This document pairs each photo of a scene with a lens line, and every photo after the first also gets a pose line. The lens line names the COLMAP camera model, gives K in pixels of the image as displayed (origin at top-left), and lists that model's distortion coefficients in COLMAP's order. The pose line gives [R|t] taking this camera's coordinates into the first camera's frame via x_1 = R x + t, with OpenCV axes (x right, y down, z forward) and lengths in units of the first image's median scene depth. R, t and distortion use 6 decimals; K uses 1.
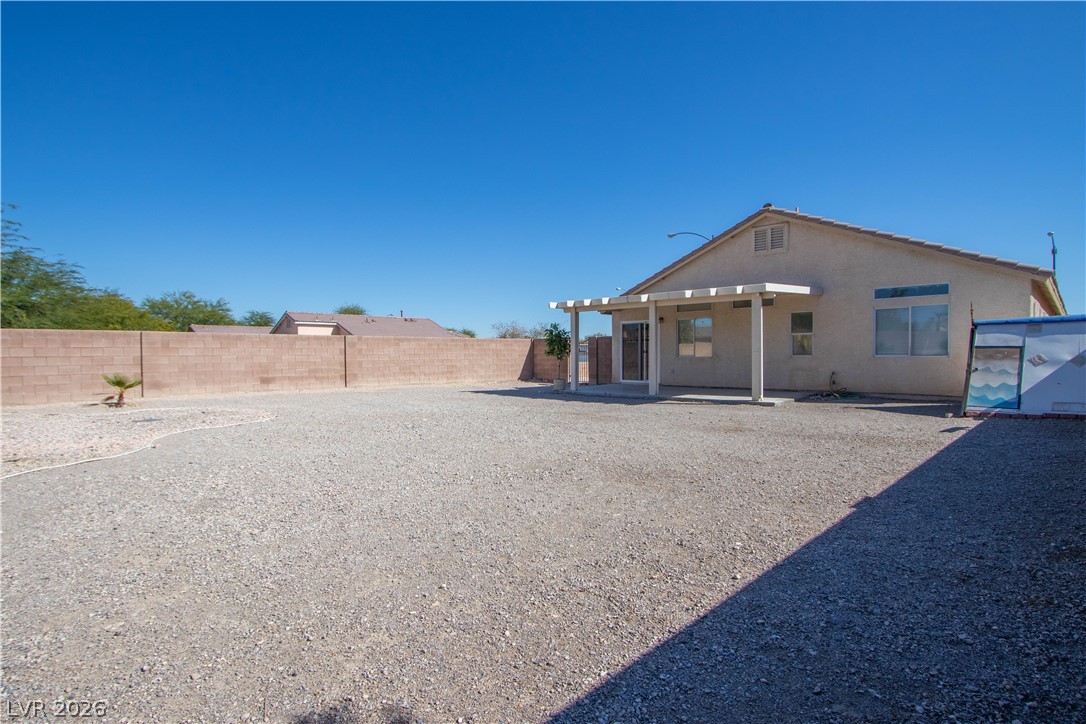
lens RADIAL K [[528.0, 0, 549.5], [0, 528.0, 360.7], [0, 0, 1]] dist [-0.021426, 0.002032]
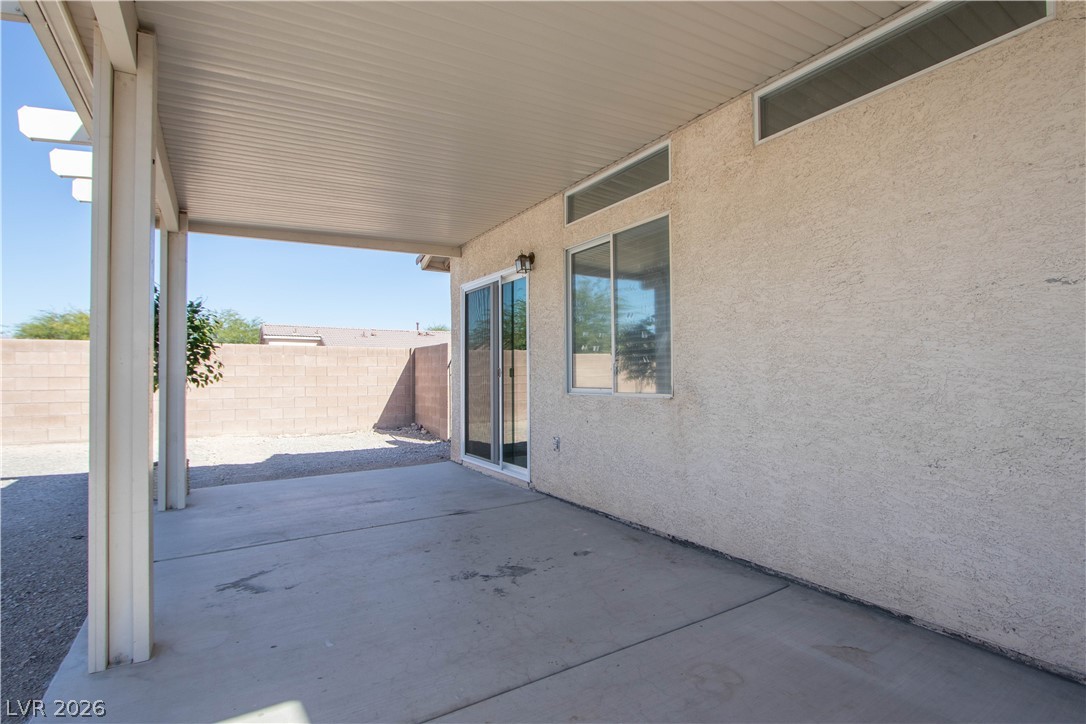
lens RADIAL K [[528.0, 0, 538.9], [0, 528.0, 365.2], [0, 0, 1]] dist [-0.021426, 0.002032]
pose [[0.970018, -0.001962, -0.243025, 0.337025], [-0.006185, 0.999444, -0.032757, -0.013300], [0.242954, 0.033278, 0.969467, 0.853924]]
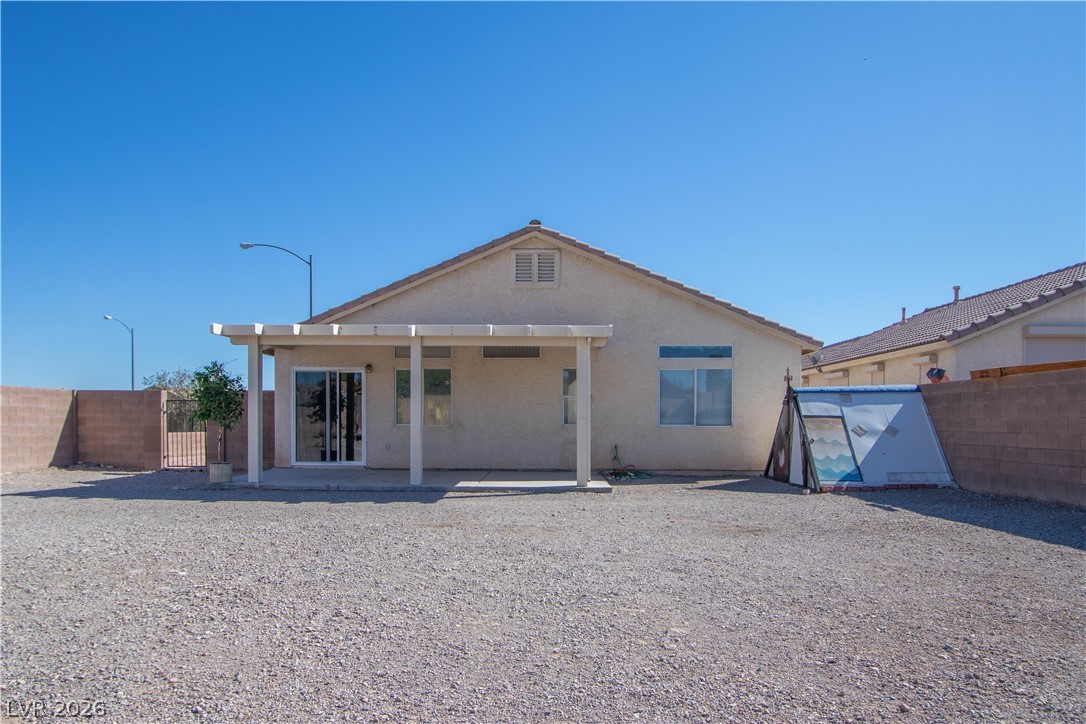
lens RADIAL K [[709.1, 0, 532.7], [0, 709.1, 420.0], [0, 0, 1]] dist [-0.026362, 0.002926]
pose [[0.749149, 0.012507, 0.662283, -0.250267], [-0.001314, 0.999848, -0.017395, 0.001867], [-0.662400, 0.012161, 0.749052, 0.254896]]
